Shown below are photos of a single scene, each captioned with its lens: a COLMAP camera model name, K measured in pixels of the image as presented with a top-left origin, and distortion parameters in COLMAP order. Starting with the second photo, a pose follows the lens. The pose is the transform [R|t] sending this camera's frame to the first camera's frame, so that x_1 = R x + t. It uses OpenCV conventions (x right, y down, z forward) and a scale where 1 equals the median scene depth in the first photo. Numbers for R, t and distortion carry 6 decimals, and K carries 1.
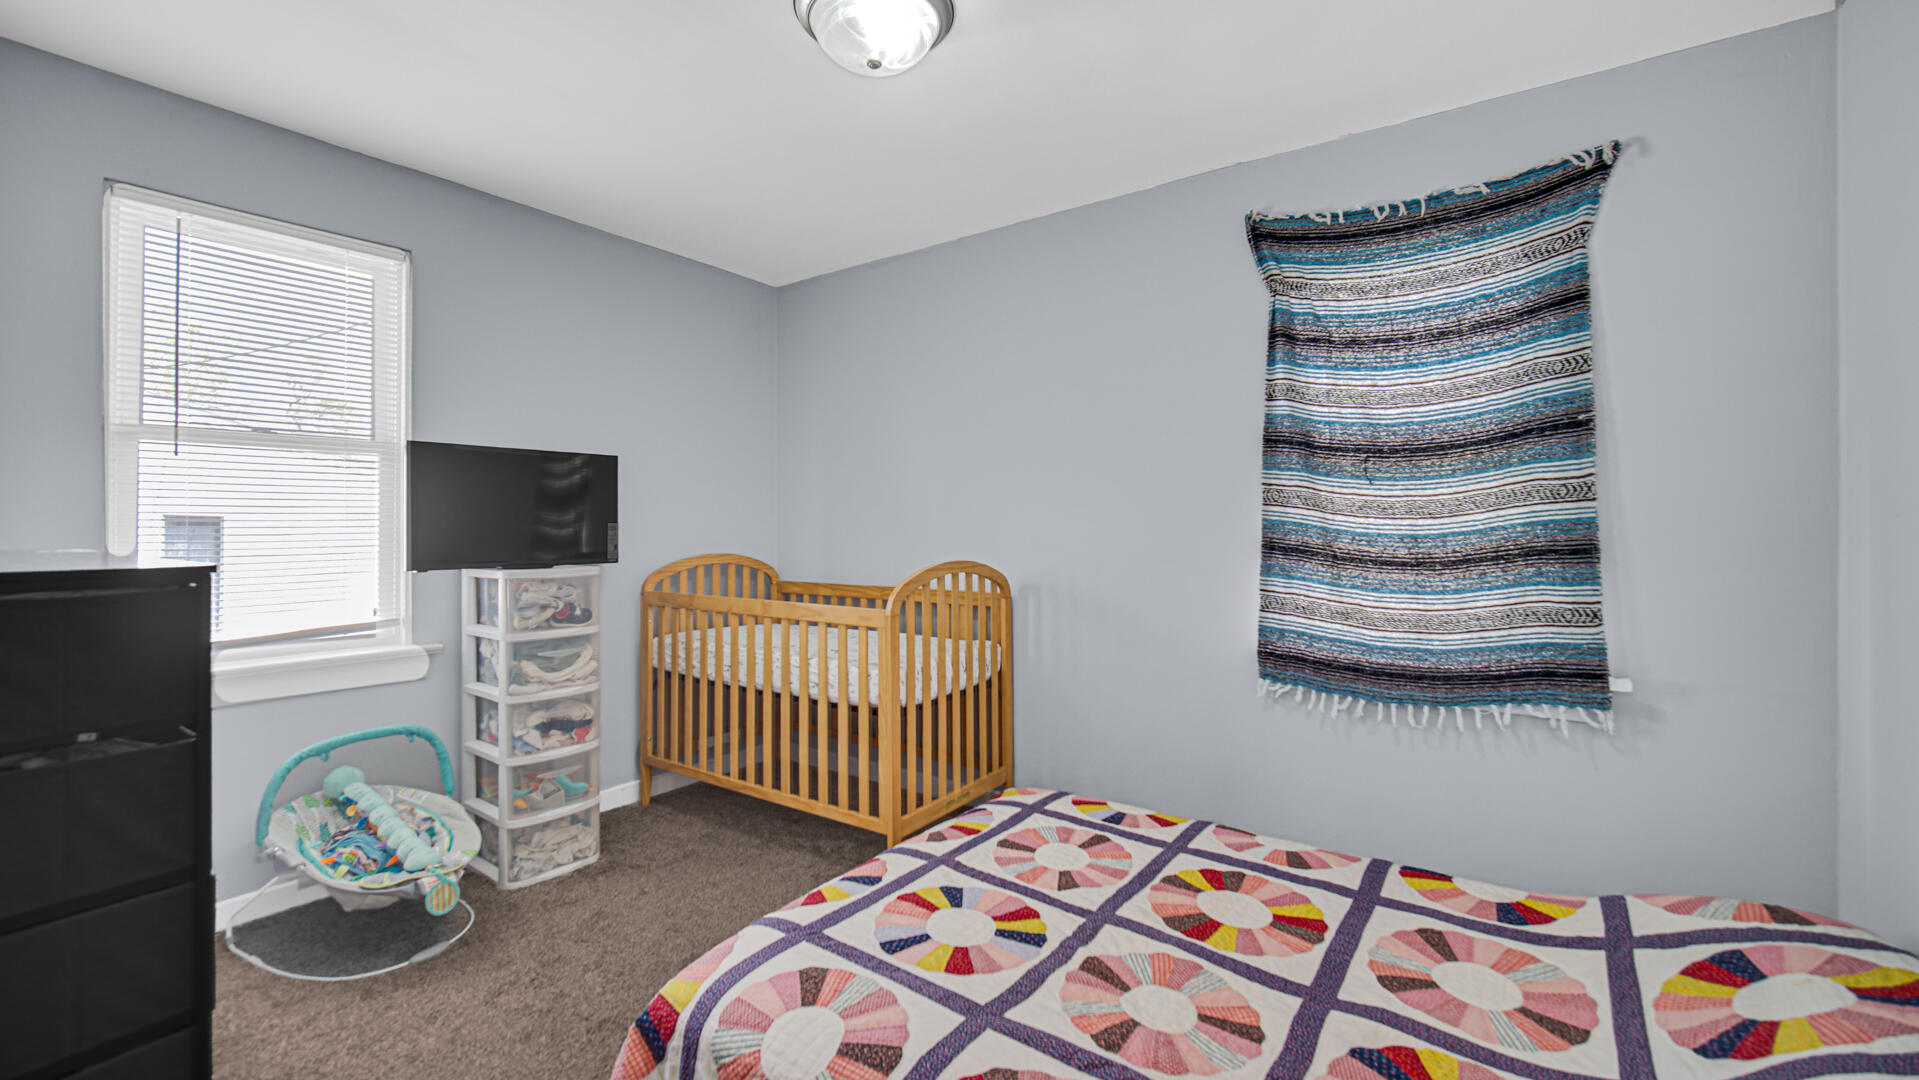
lens RADIAL K [[766.5, 0, 951.2], [0, 766.5, 526.2], [0, 0, 1]] dist [-0.001316, 0.000347]
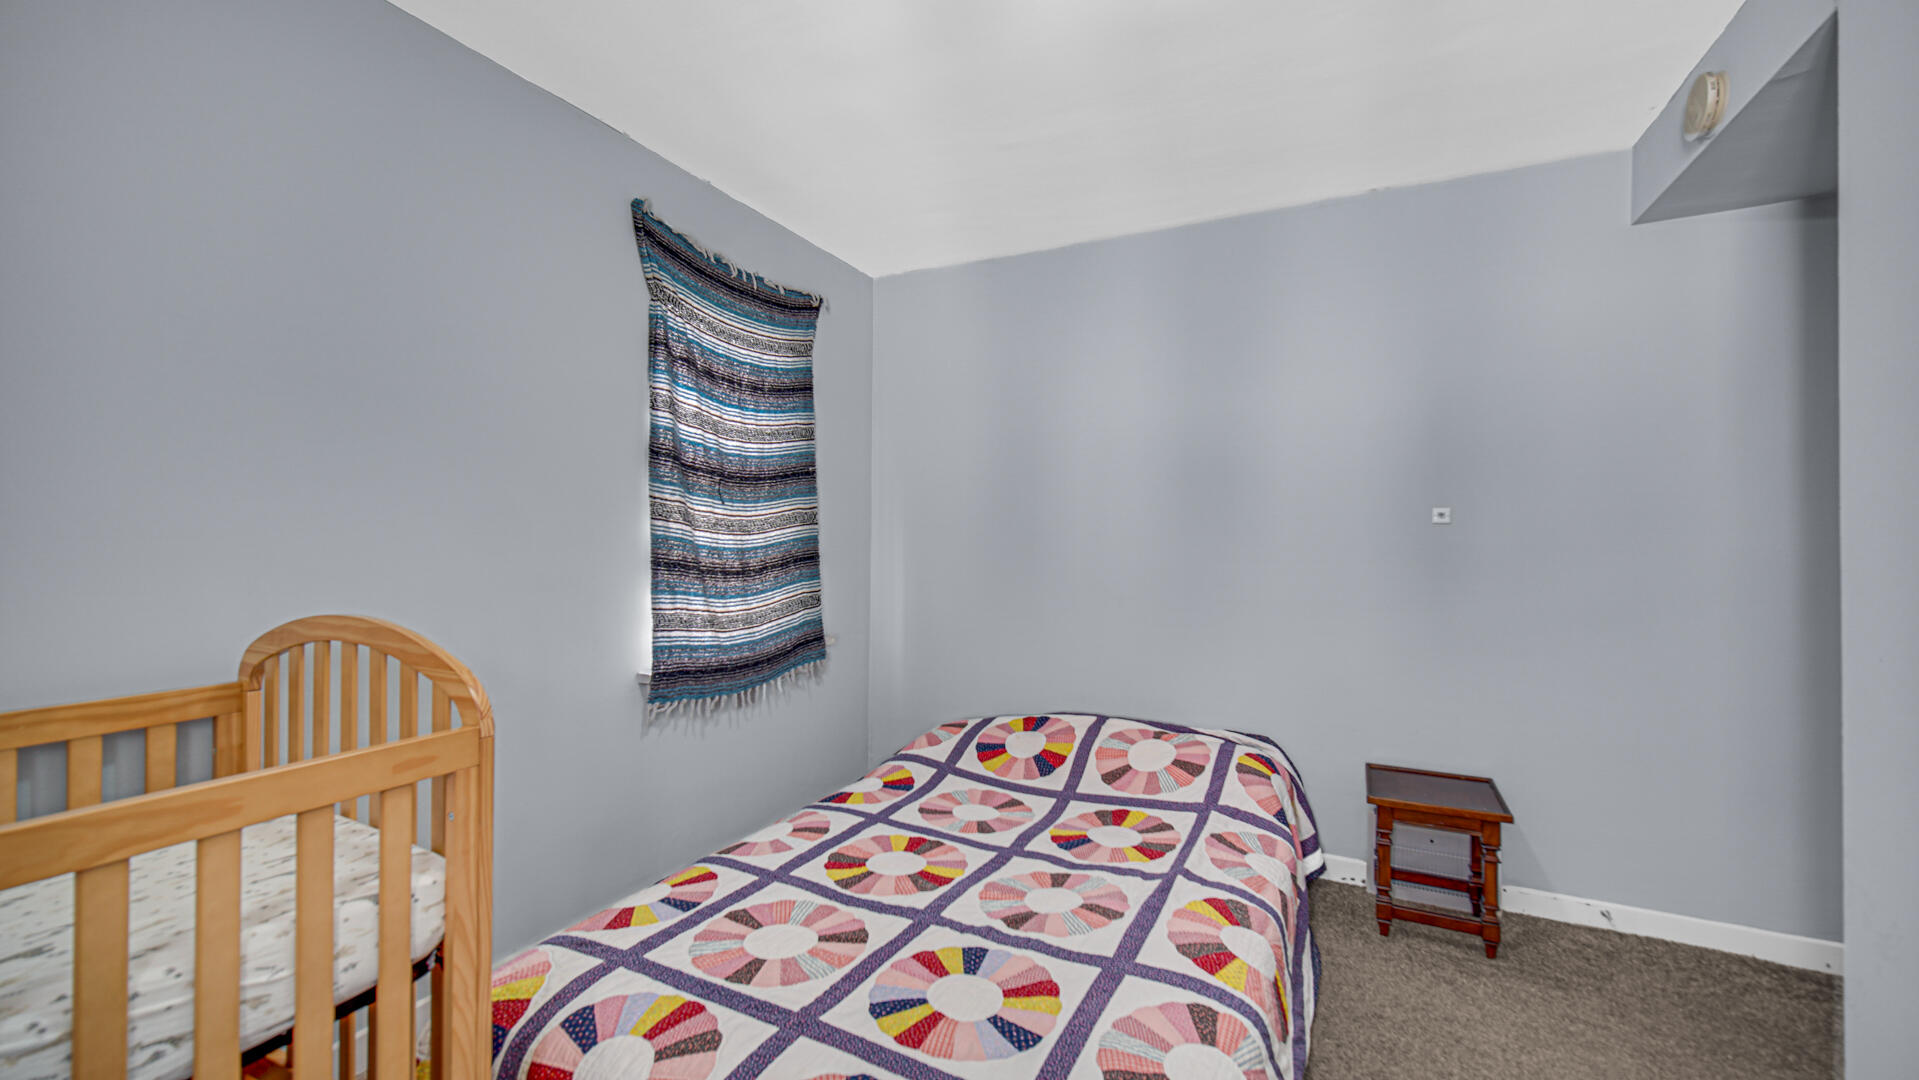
lens RADIAL K [[766.5, 0, 950.6], [0, 766.5, 540.1], [0, 0, 1]] dist [-0.001316, 0.000347]
pose [[-0.156522, -0.003032, 0.987670, -0.623276], [-0.005224, 0.999984, 0.002241, -0.005926], [-0.987661, -0.004809, -0.156535, 0.839838]]
